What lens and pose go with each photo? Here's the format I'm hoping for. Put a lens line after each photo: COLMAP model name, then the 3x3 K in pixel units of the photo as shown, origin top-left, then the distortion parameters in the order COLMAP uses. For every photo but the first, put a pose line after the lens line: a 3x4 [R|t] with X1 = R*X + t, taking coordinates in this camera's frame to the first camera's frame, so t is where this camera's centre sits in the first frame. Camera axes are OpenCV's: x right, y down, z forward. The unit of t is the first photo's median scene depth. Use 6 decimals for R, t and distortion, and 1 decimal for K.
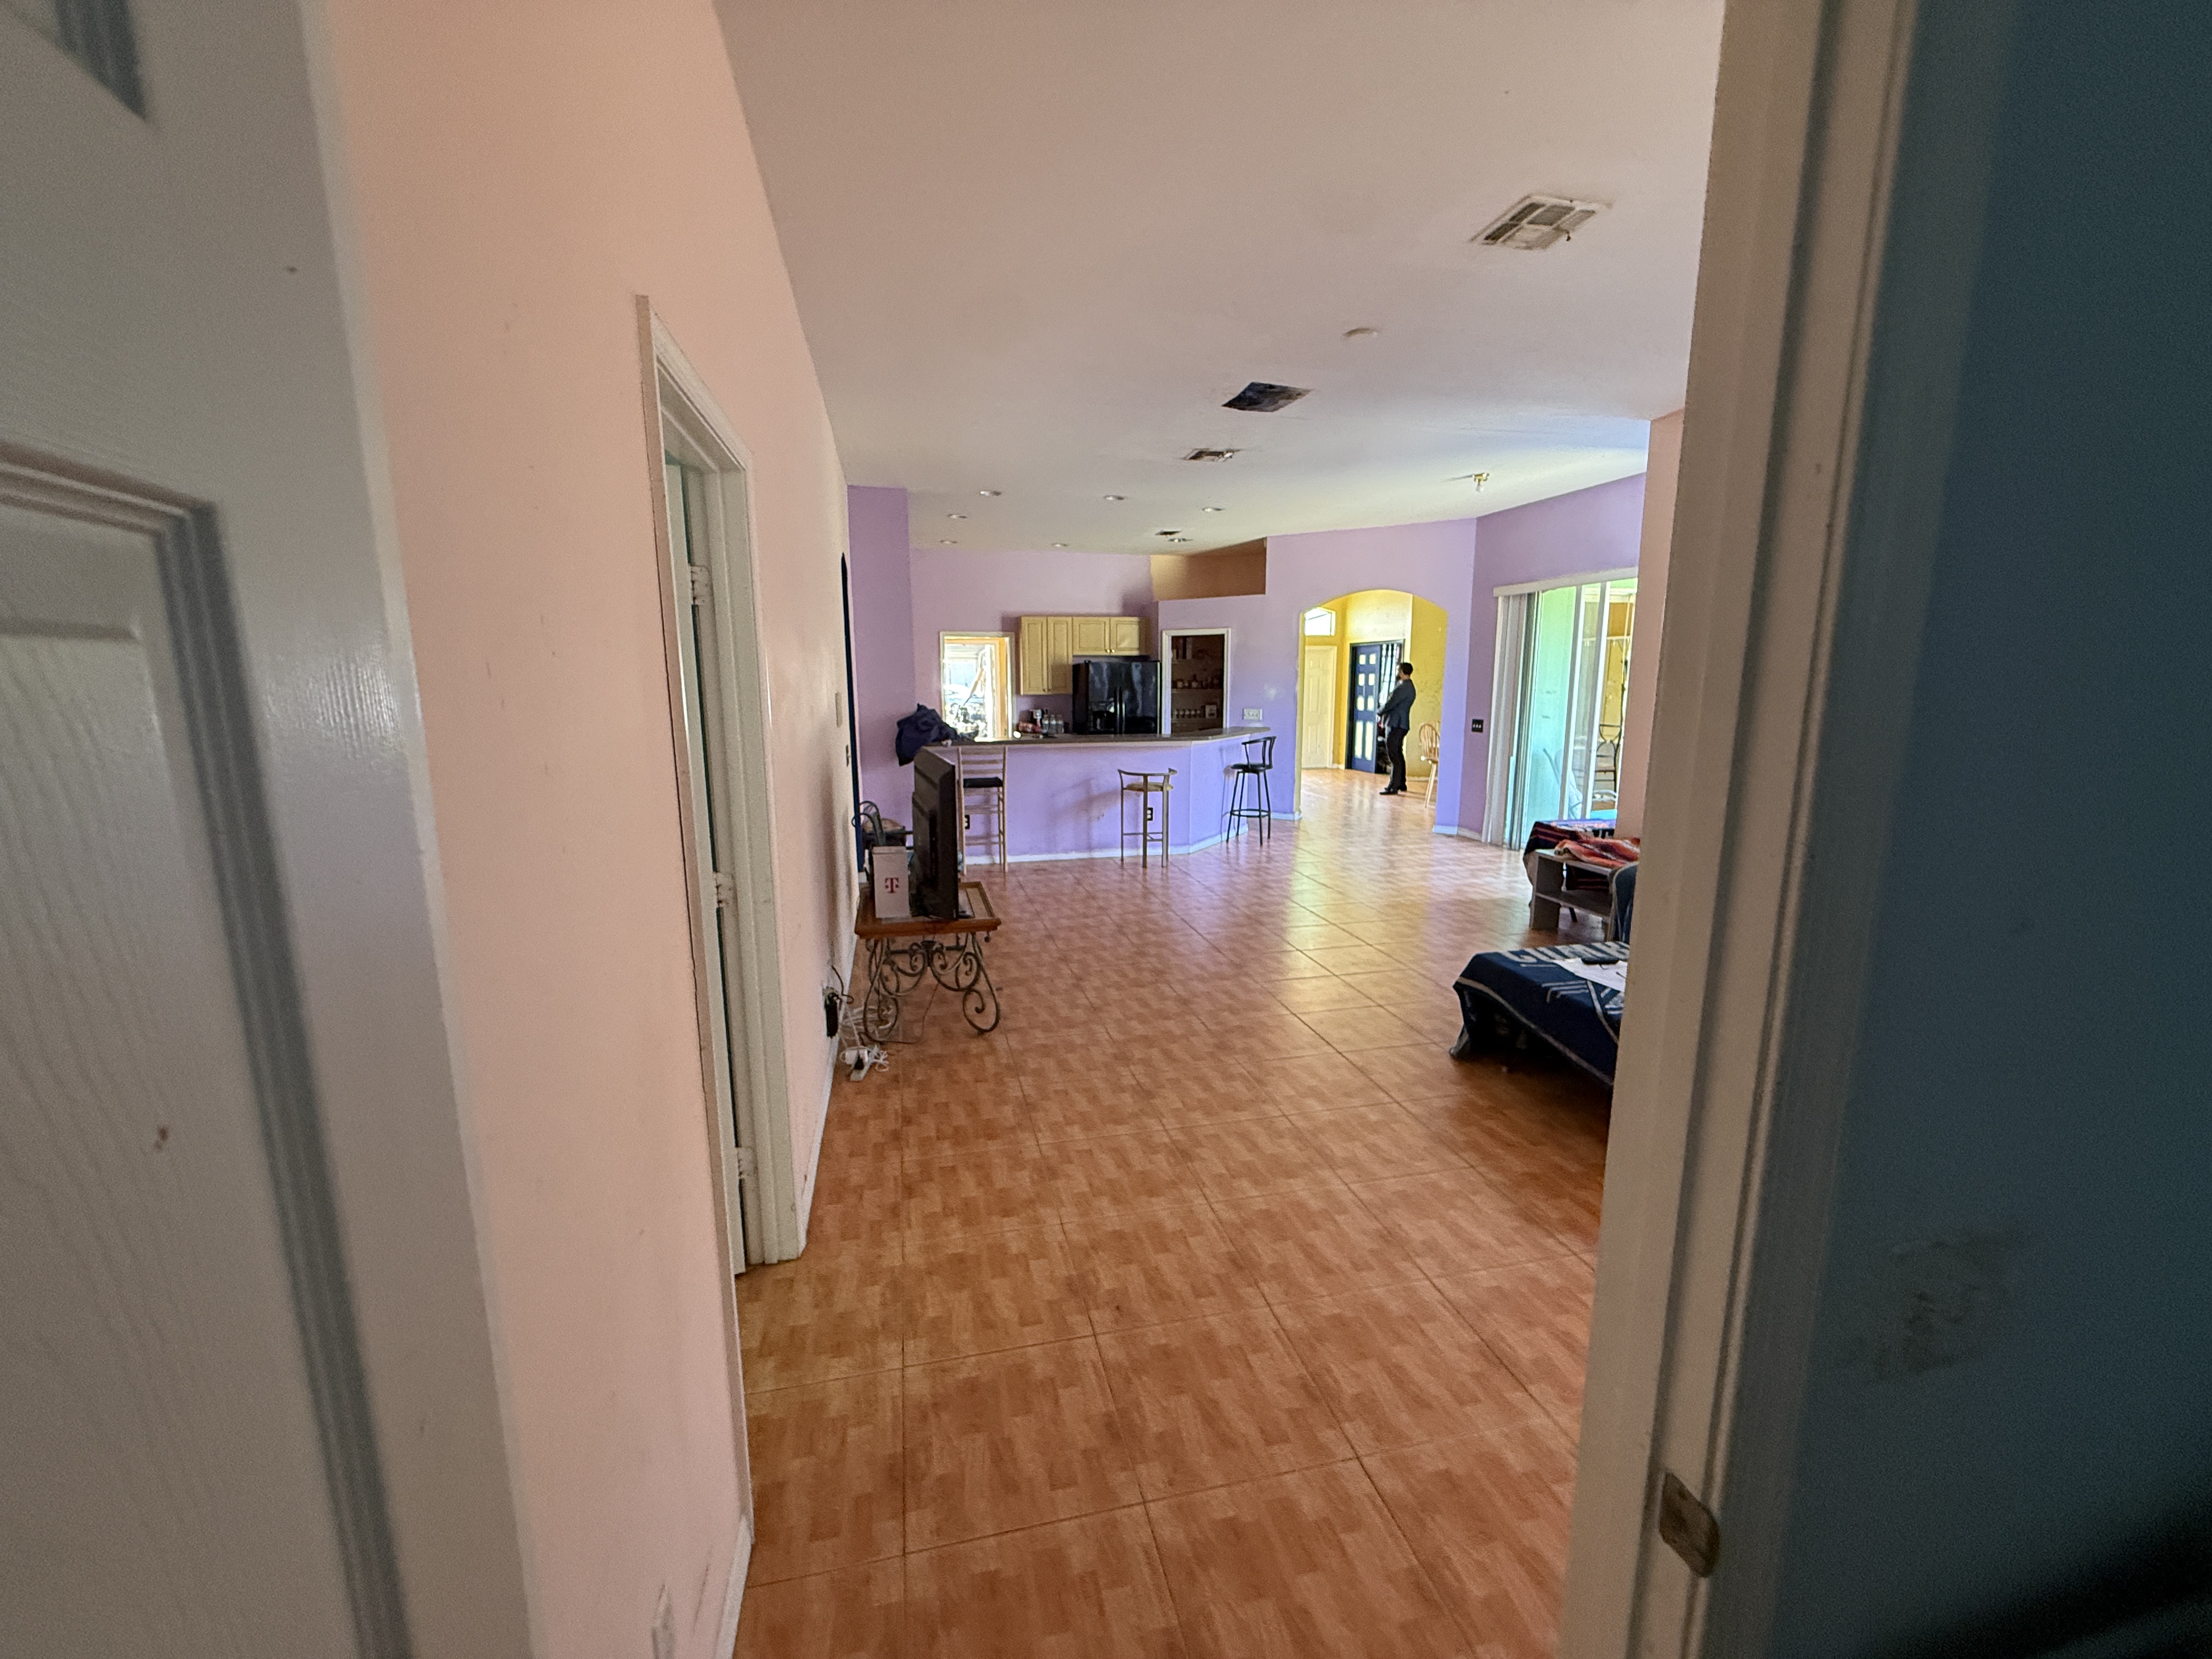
lens RADIAL K [[884.5, 0, 1099.9], [0, 884.5, 827.7], [0, 0, 1]] dist [0.001839, -0.000308]
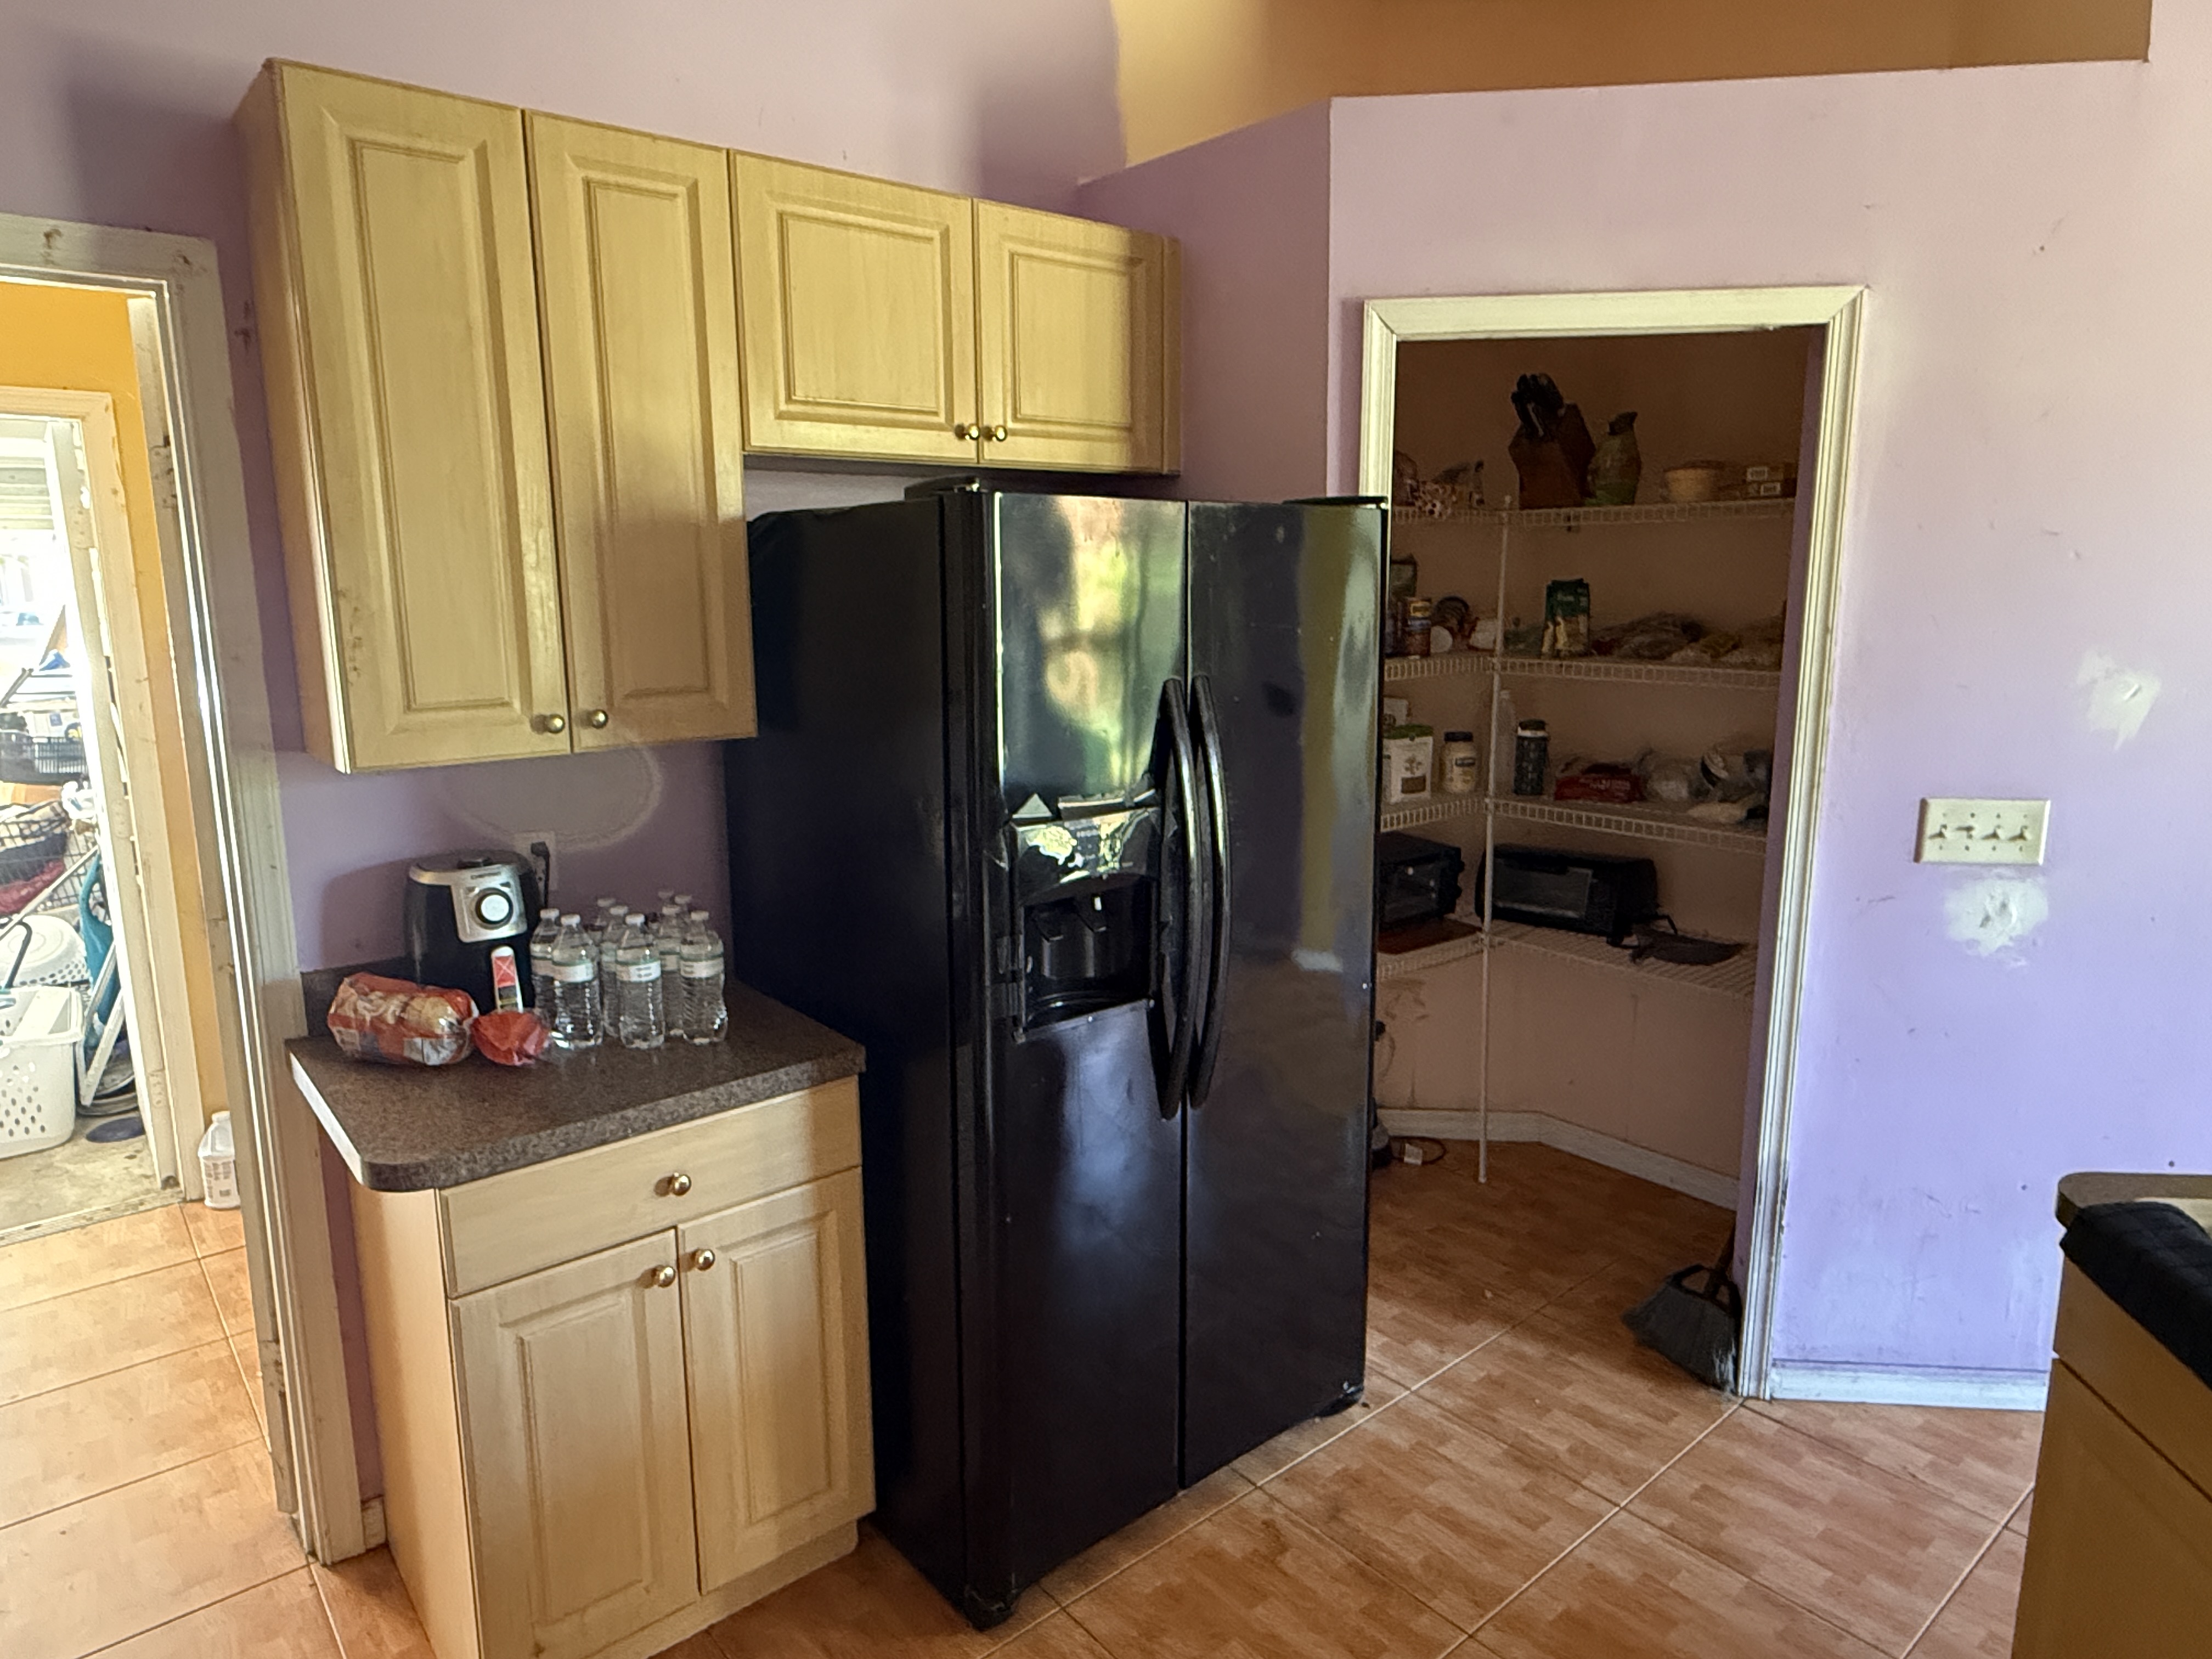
lens RADIAL K [[1338.3, 0, 1105.6], [0, 1338.3, 822.3], [0, 0, 1]] dist [-0.008265, 0.002146]
pose [[0.893763, -0.086485, 0.440123, -0.075430], [0.081627, 0.996211, 0.029996, -0.140656], [-0.441050, 0.009117, 0.897436, 0.795522]]
